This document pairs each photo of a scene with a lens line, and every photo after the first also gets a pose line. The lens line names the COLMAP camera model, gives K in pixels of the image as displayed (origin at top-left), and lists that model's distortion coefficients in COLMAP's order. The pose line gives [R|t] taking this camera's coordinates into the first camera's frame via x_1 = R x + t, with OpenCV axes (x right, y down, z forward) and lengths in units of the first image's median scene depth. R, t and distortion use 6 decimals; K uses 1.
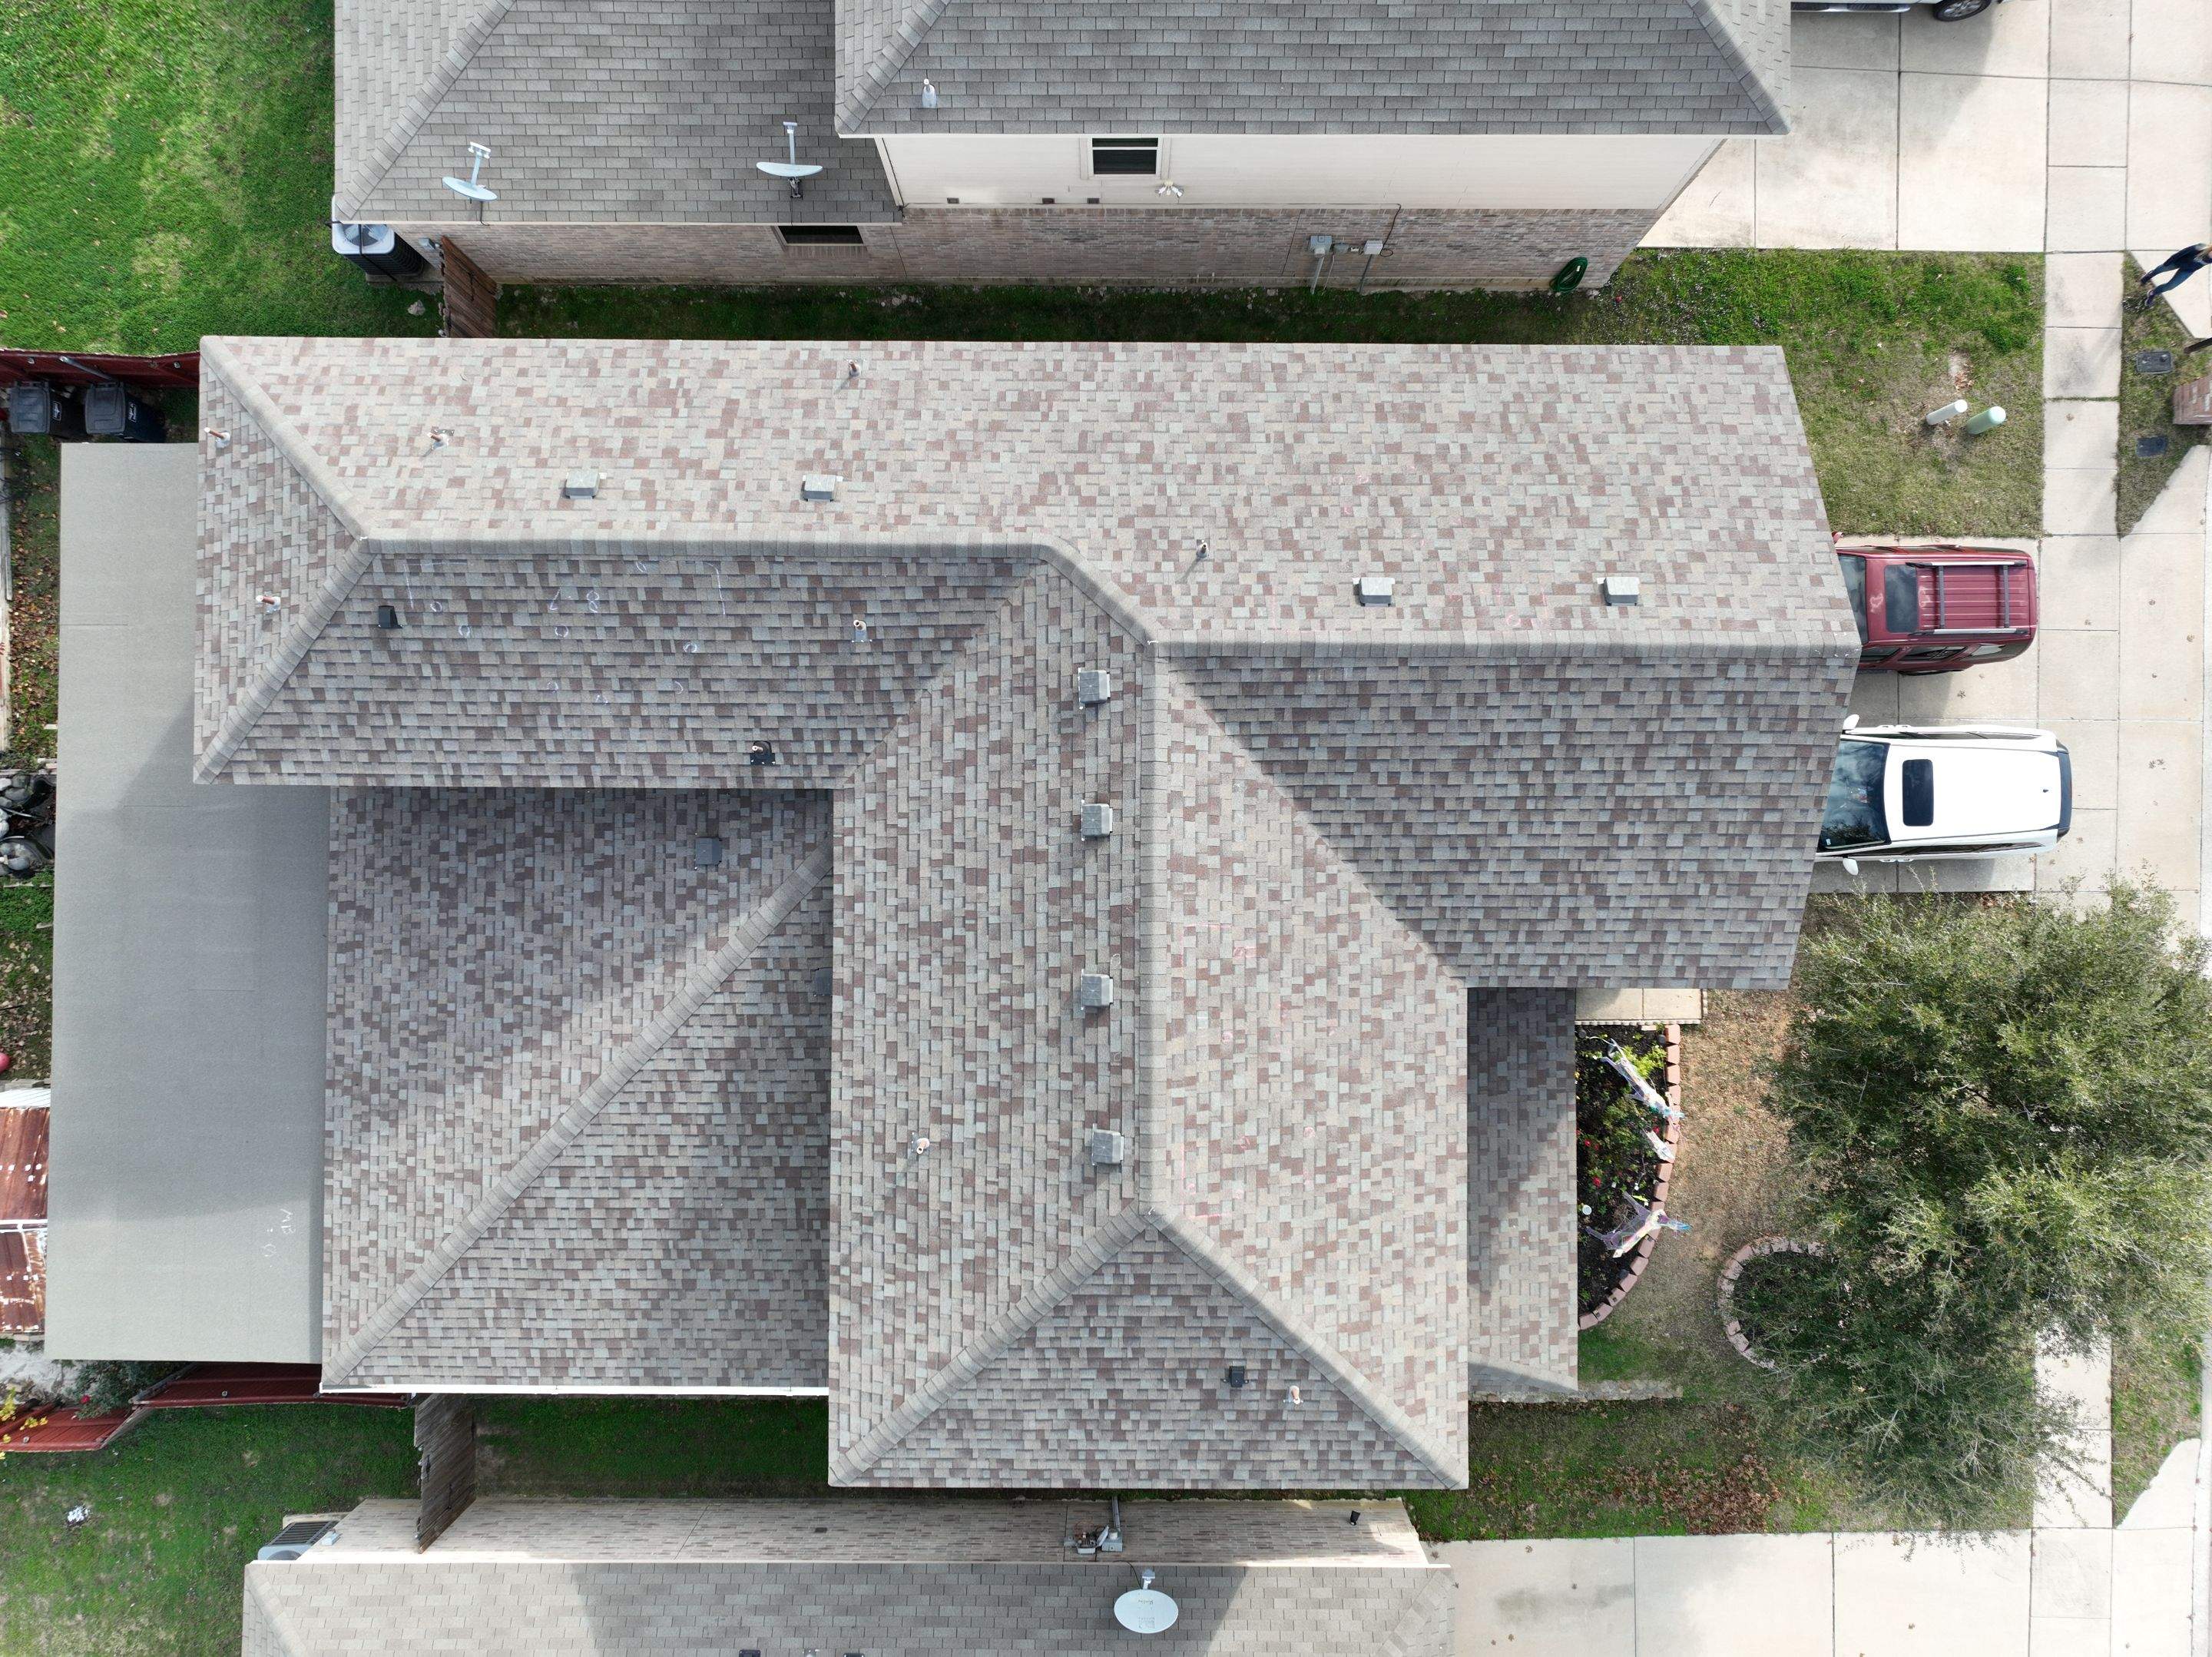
lens RADIAL K [[1559.6, 0, 1107.6], [0, 1559.6, 832.3], [0, 0, 1]] dist [-0.004397, 0.020858]
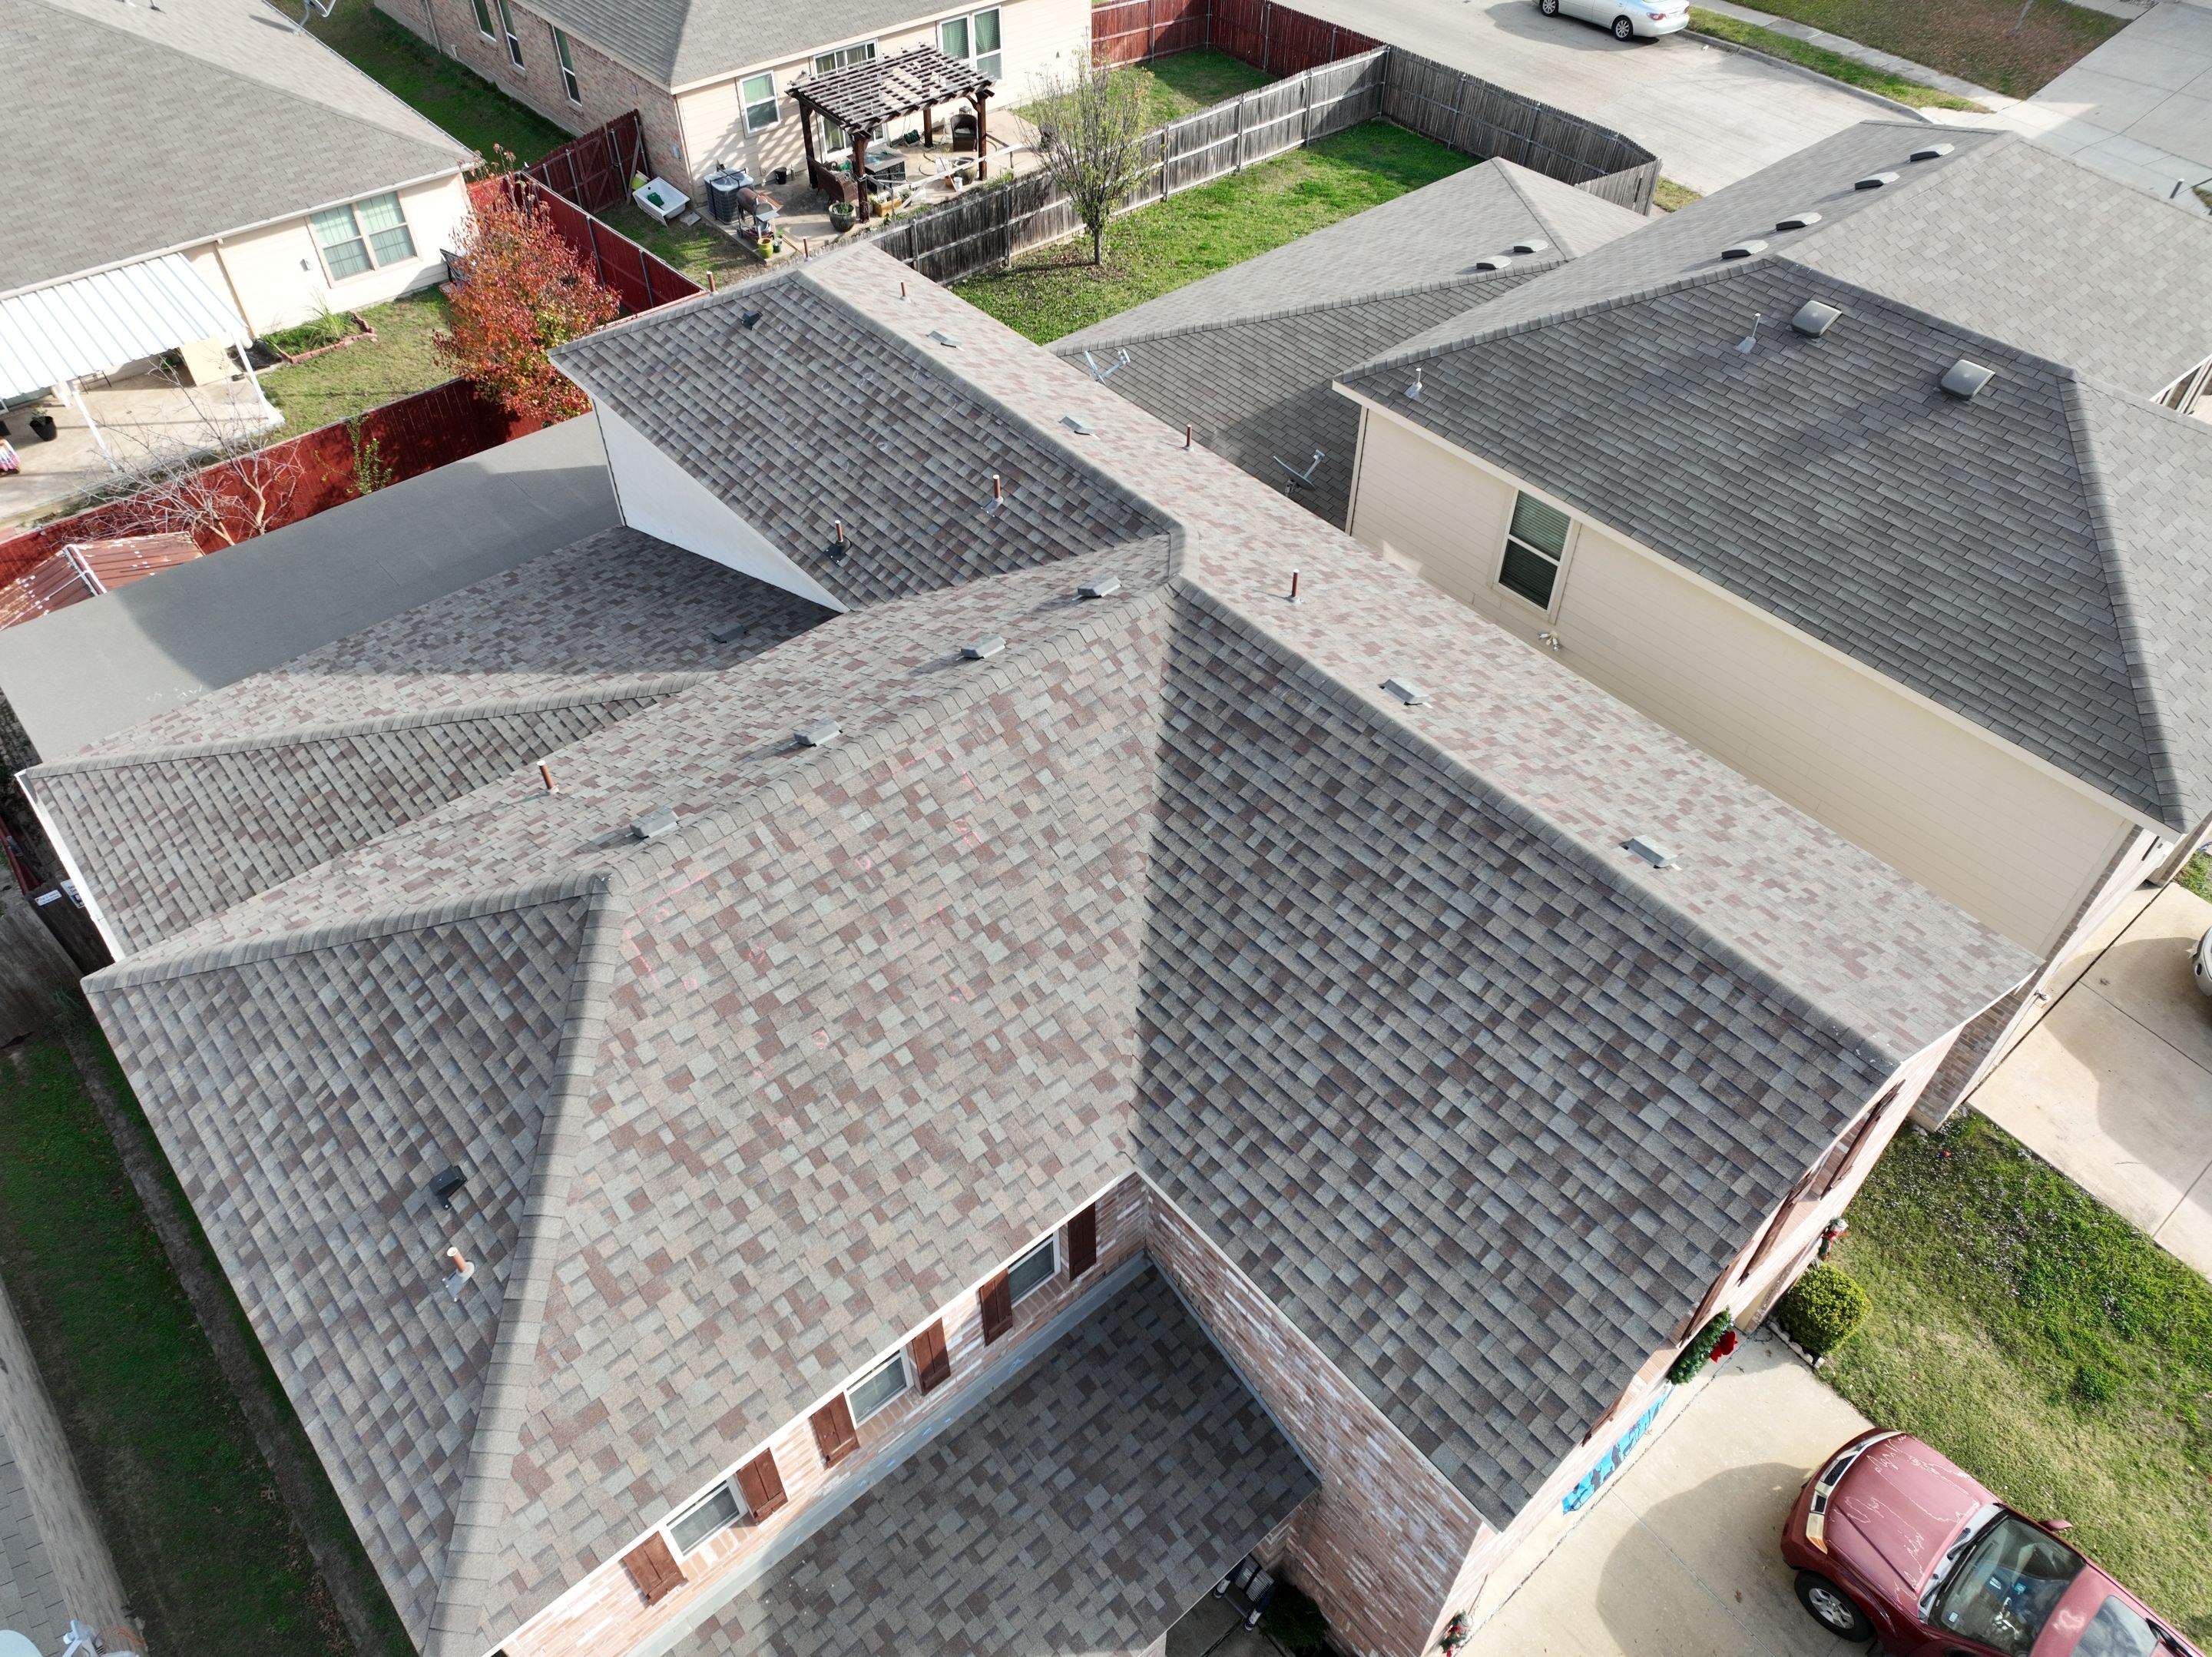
lens RADIAL K [[1559.6, 0, 1103.8], [0, 1559.6, 828.6], [0, 0, 1]] dist [-0.004397, 0.020858]
pose [[0.651843, 0.545547, -0.526762, 0.524910], [-0.758290, 0.477927, -0.443377, 0.358359], [0.009871, 0.688451, 0.725216, 0.424251]]
